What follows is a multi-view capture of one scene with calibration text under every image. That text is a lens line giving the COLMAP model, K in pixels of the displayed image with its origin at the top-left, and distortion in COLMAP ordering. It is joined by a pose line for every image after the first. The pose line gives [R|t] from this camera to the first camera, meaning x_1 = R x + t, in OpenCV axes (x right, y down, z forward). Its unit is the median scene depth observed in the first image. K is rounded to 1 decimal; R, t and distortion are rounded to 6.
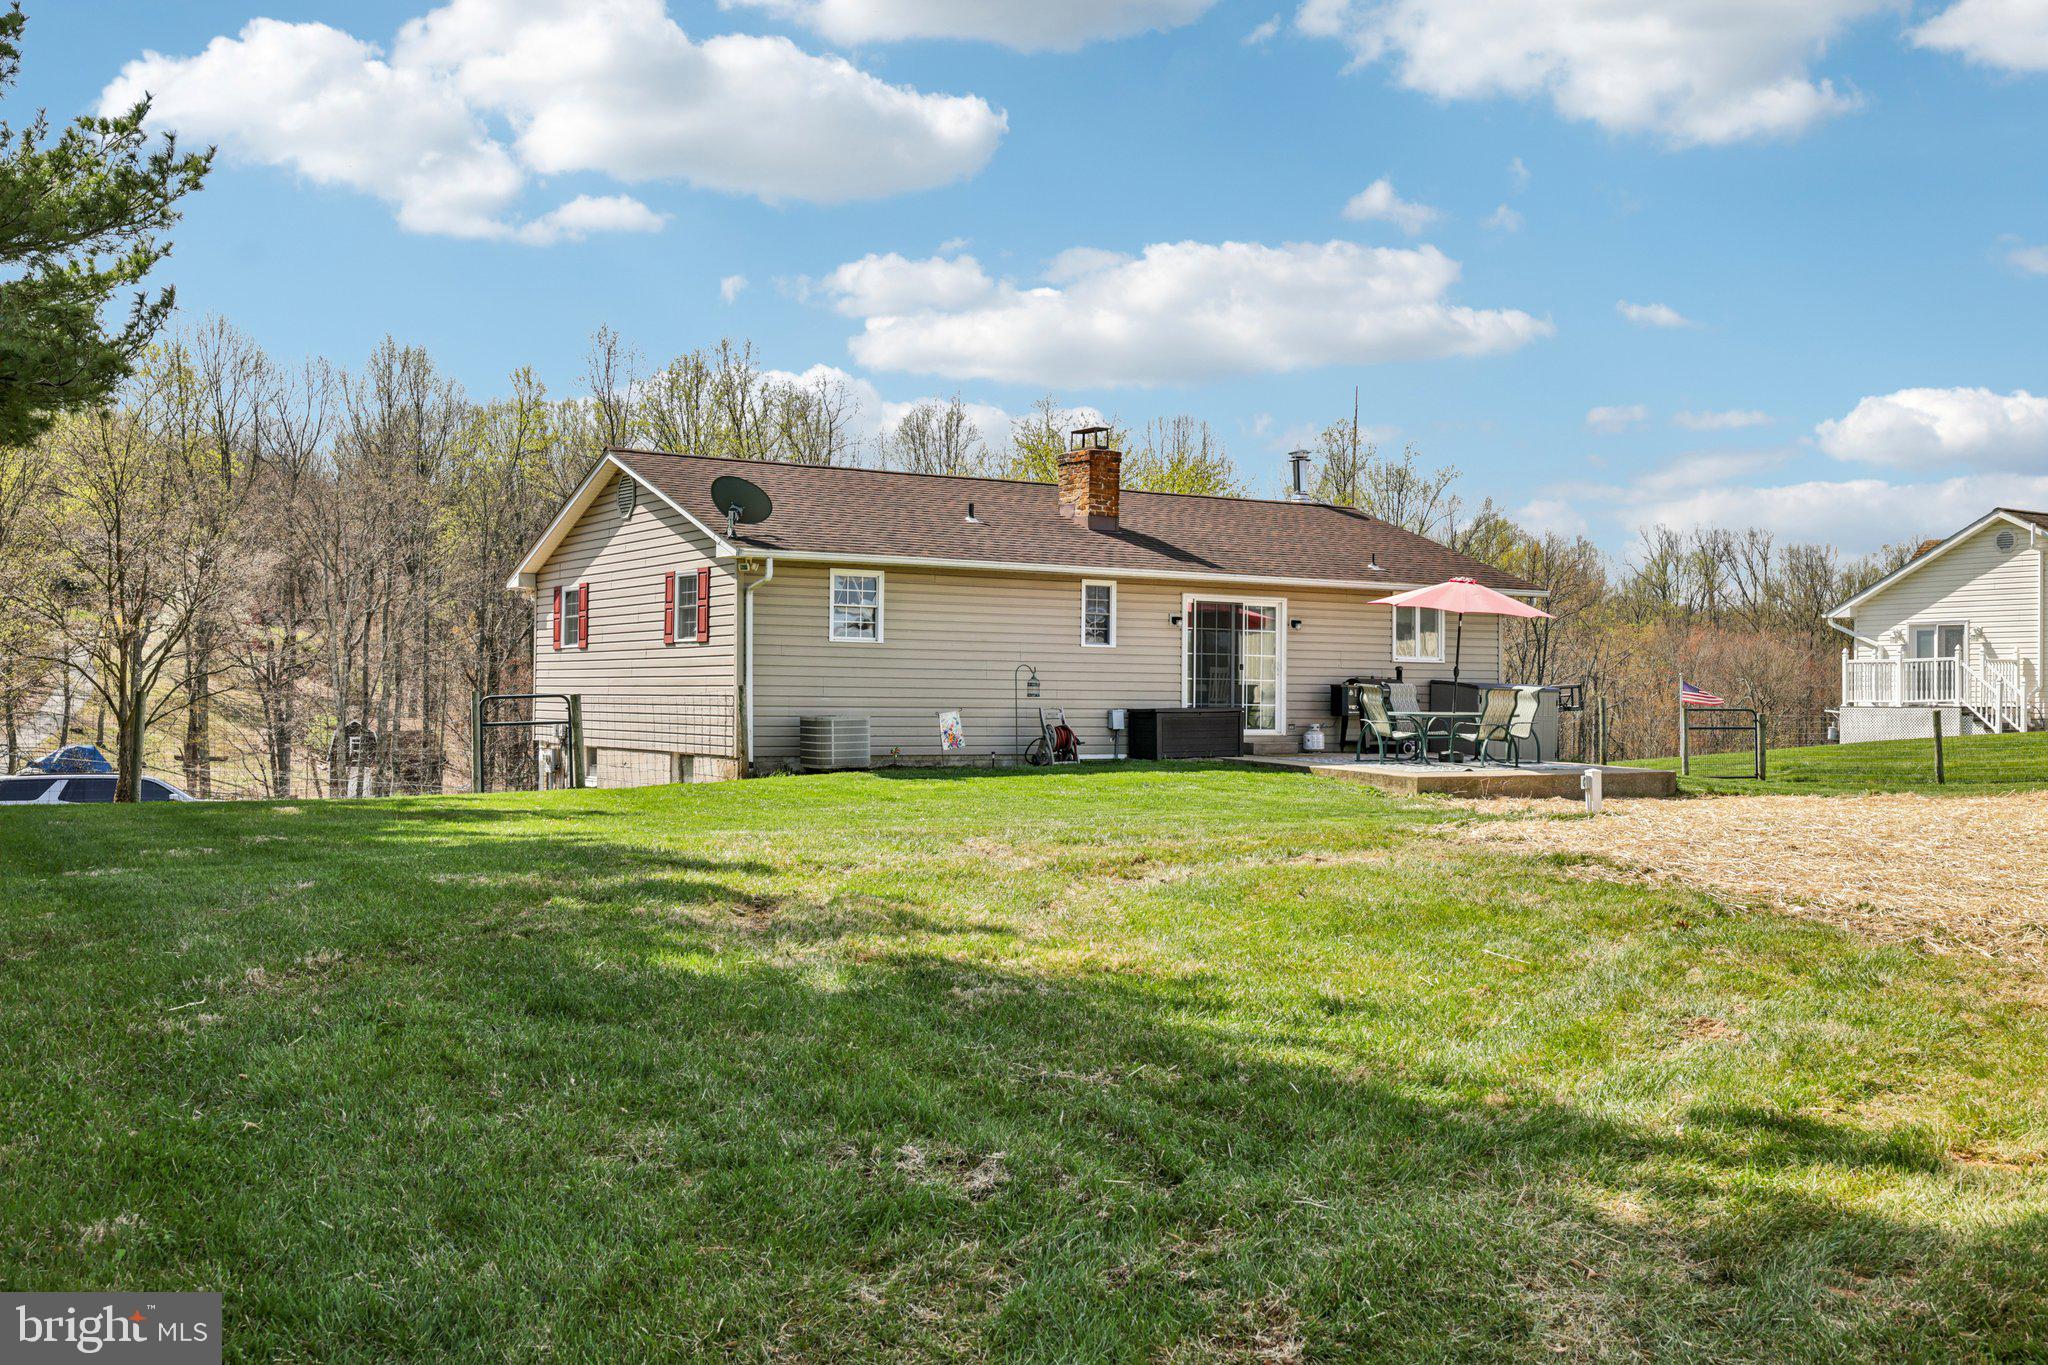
lens RADIAL K [[1990.4, 0, 1031.7], [0, 1990.4, 696.8], [0, 0, 1]] dist [0.005336, 0.000000]
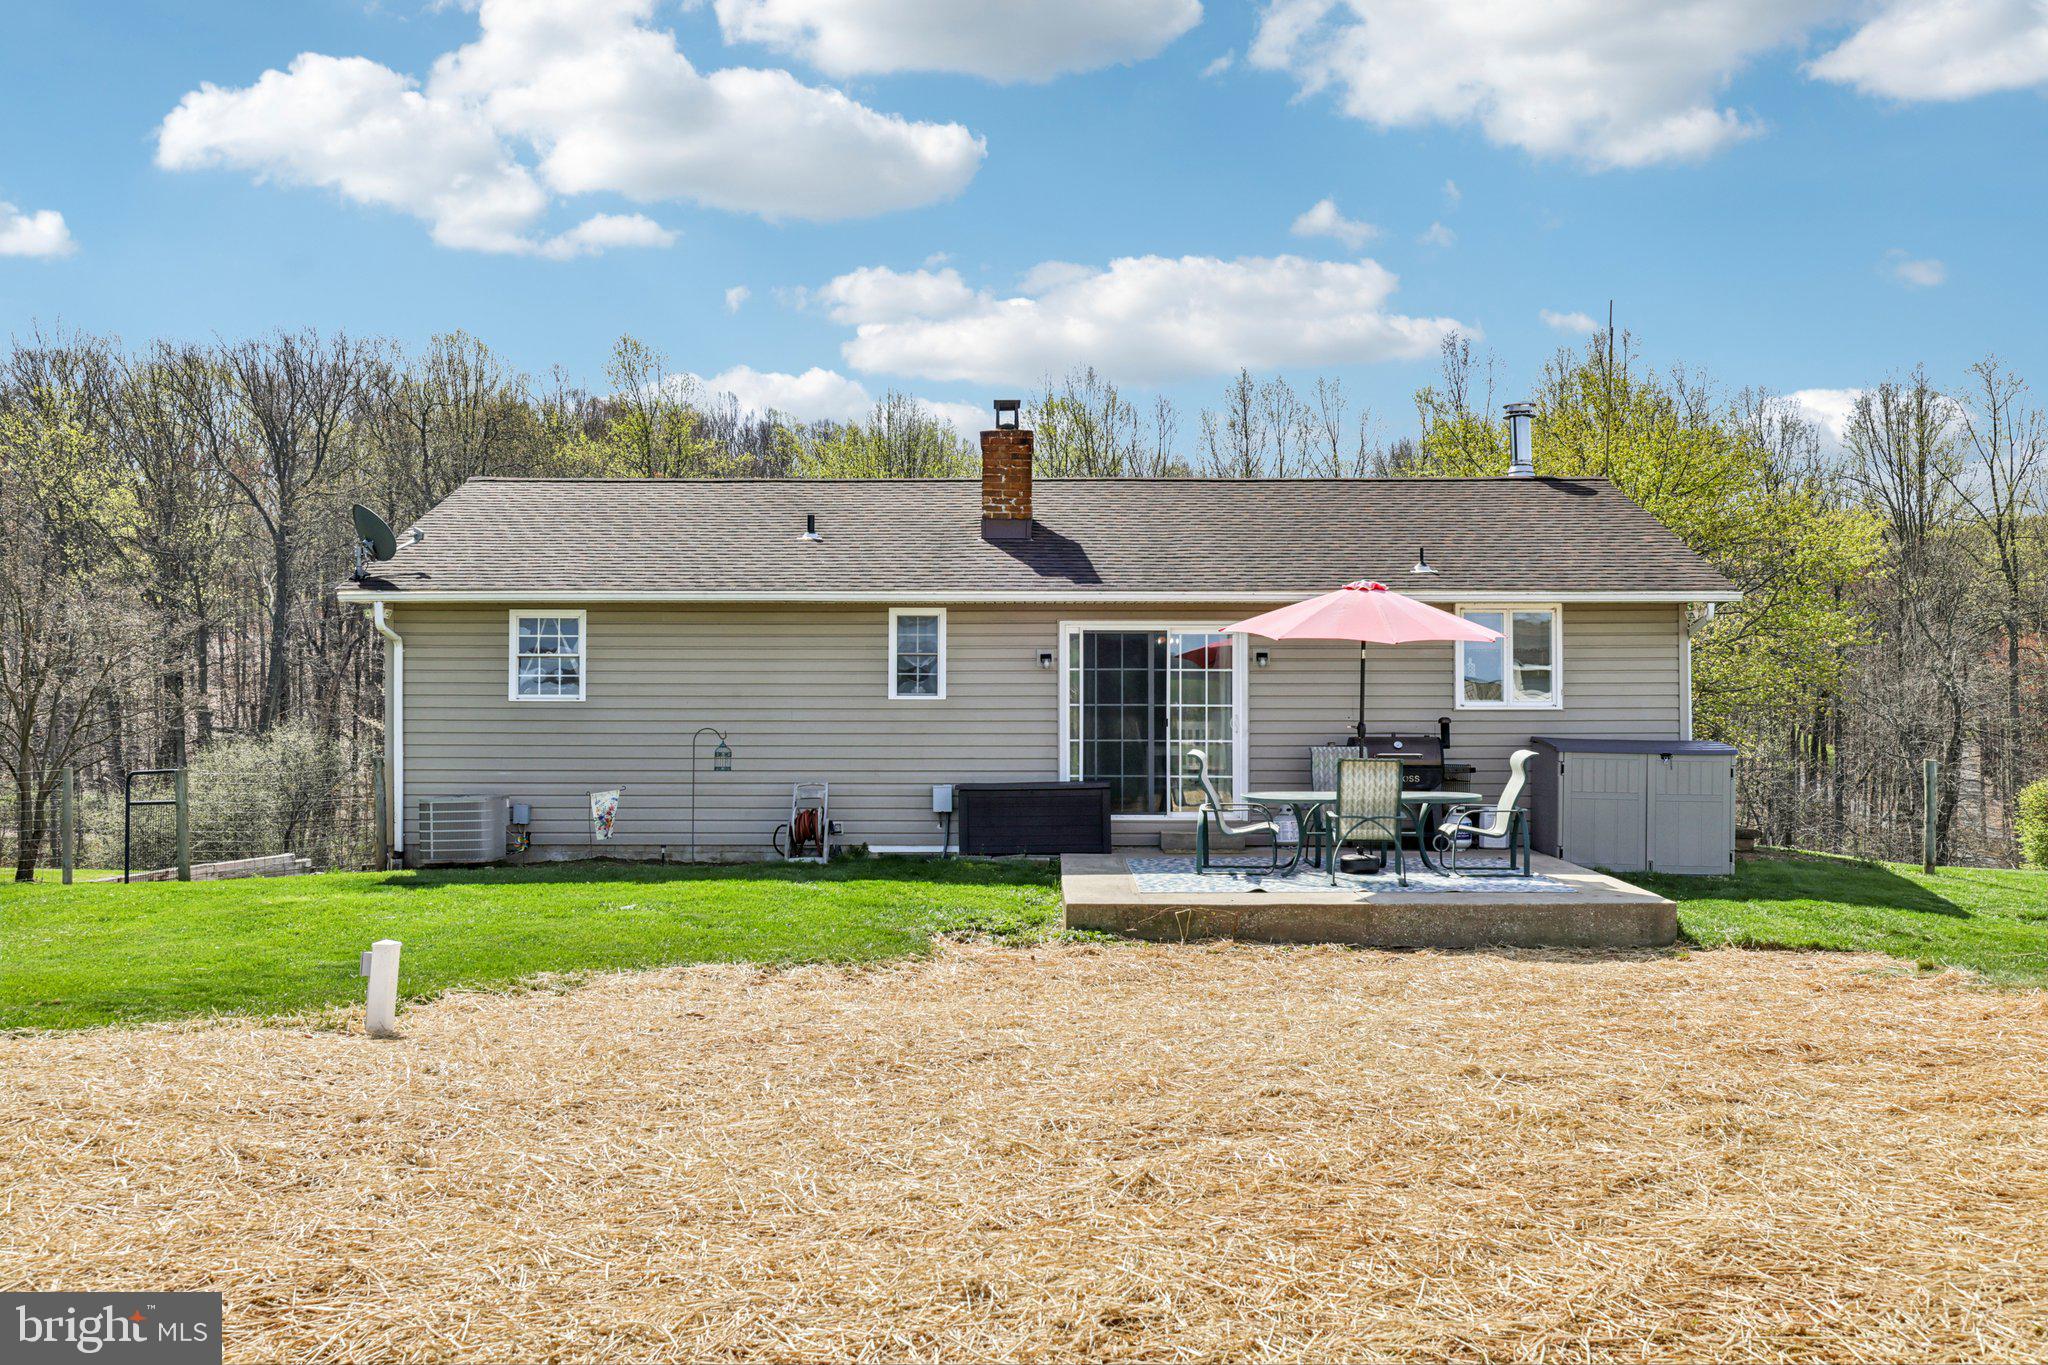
lens RADIAL K [[1990.4, 0, 1003.3], [0, 1990.4, 688.1], [0, 0, 1]] dist [0.005336, 0.000000]
pose [[0.831747, -0.020074, -0.554792, 0.466560], [0.008416, 0.999687, -0.023554, -0.011518], [0.555091, 0.014922, 0.831655, 0.407046]]
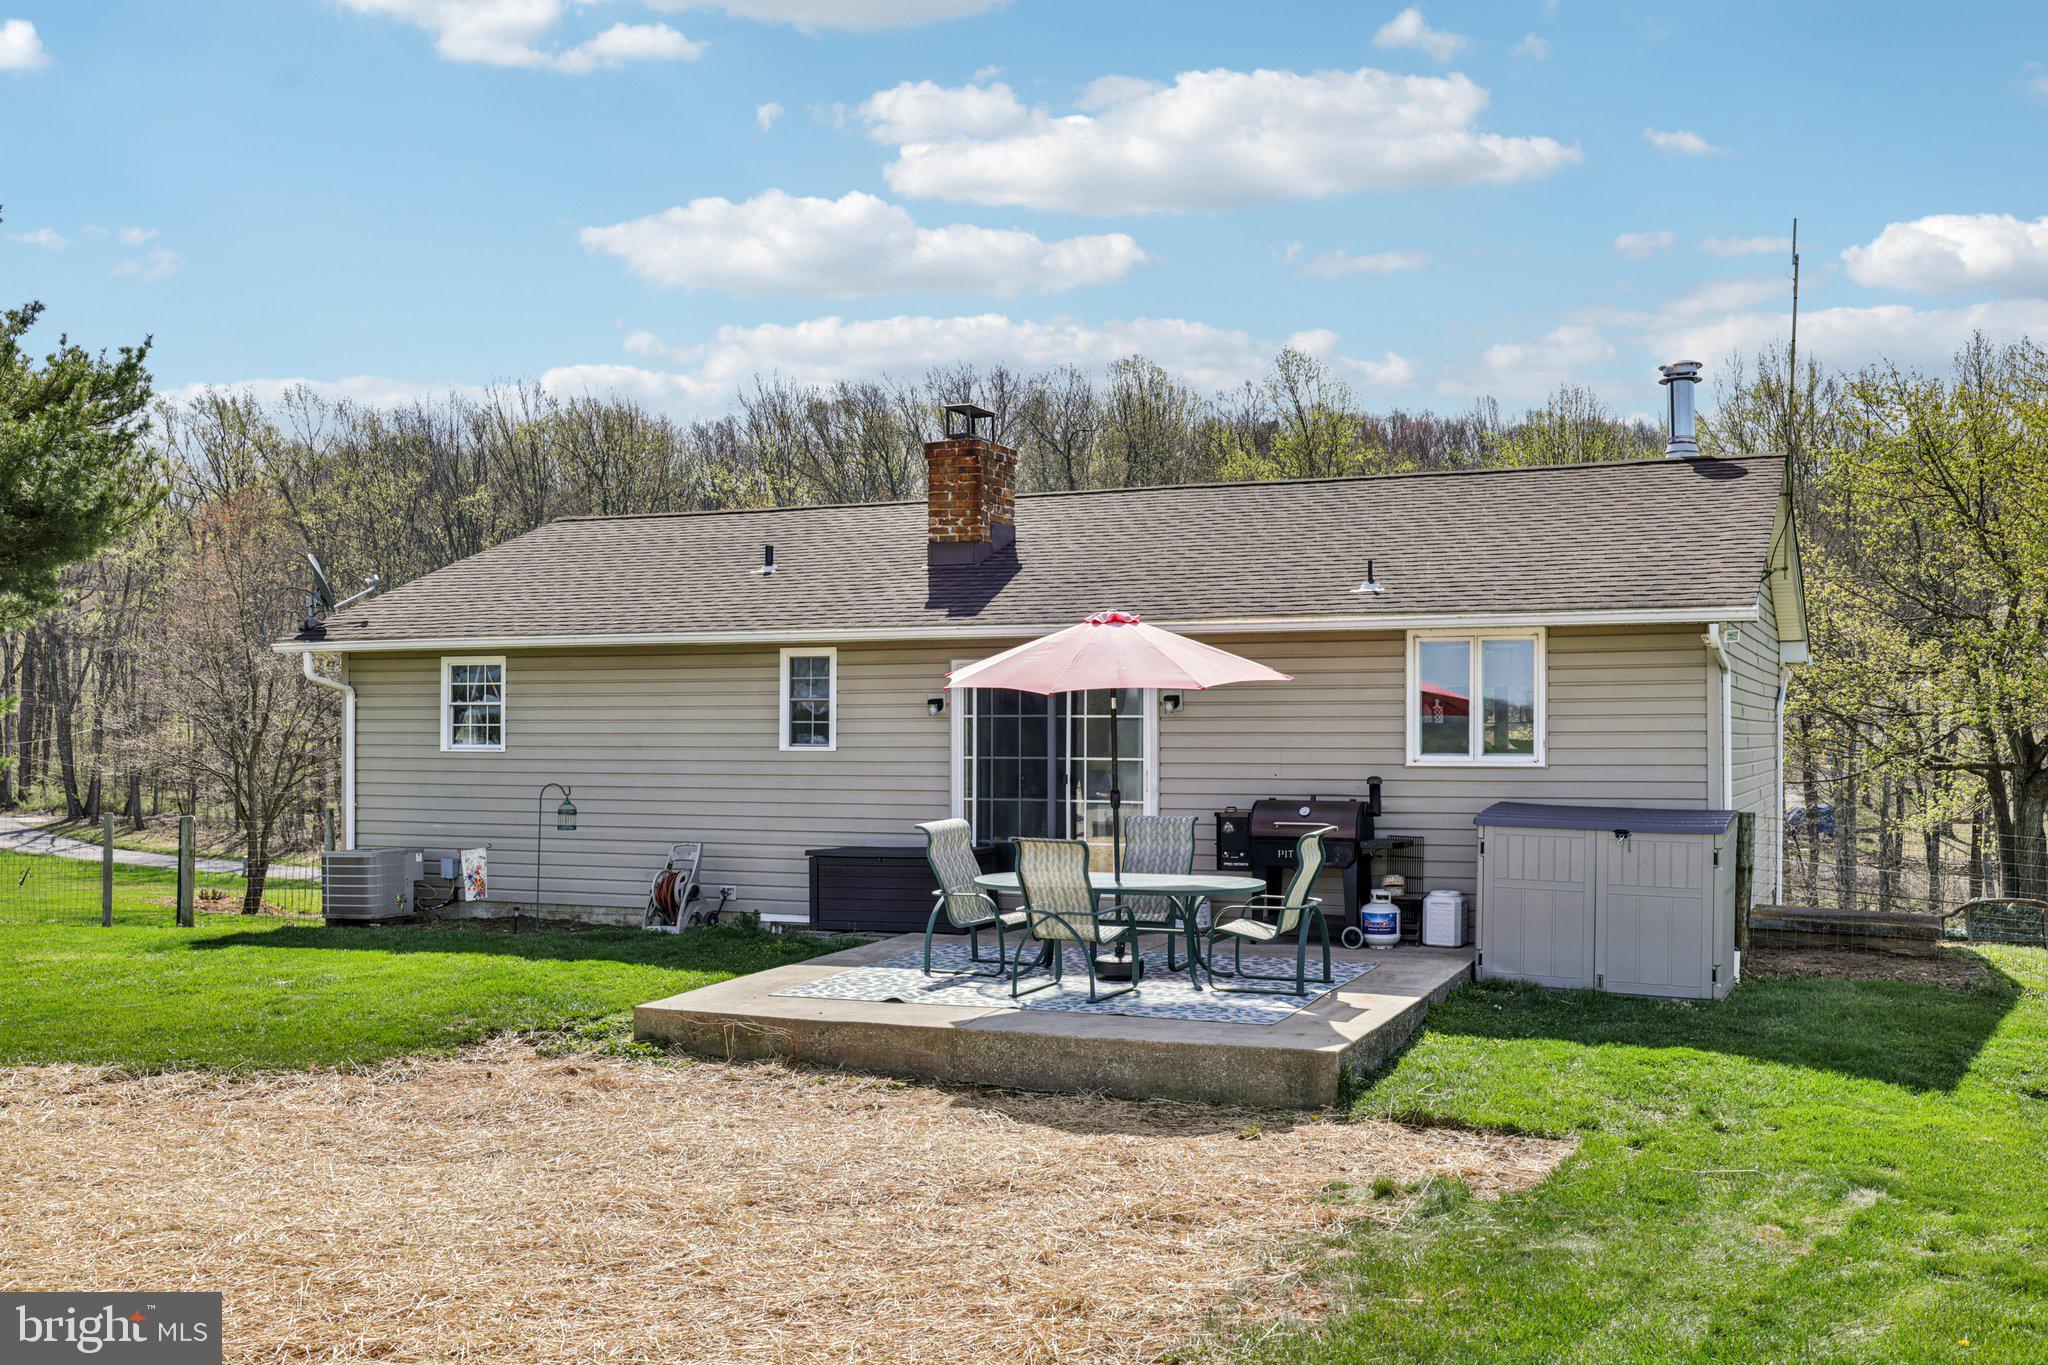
lens RADIAL K [[1990.4, 0, 986.5], [0, 1990.4, 717.2], [0, 0, 1]] dist [0.005336, 0.000000]
pose [[0.539241, -0.018406, -0.841950, 0.614546], [0.005905, 0.999819, -0.018076, -0.023767], [0.842131, 0.004775, 0.539252, 0.696379]]
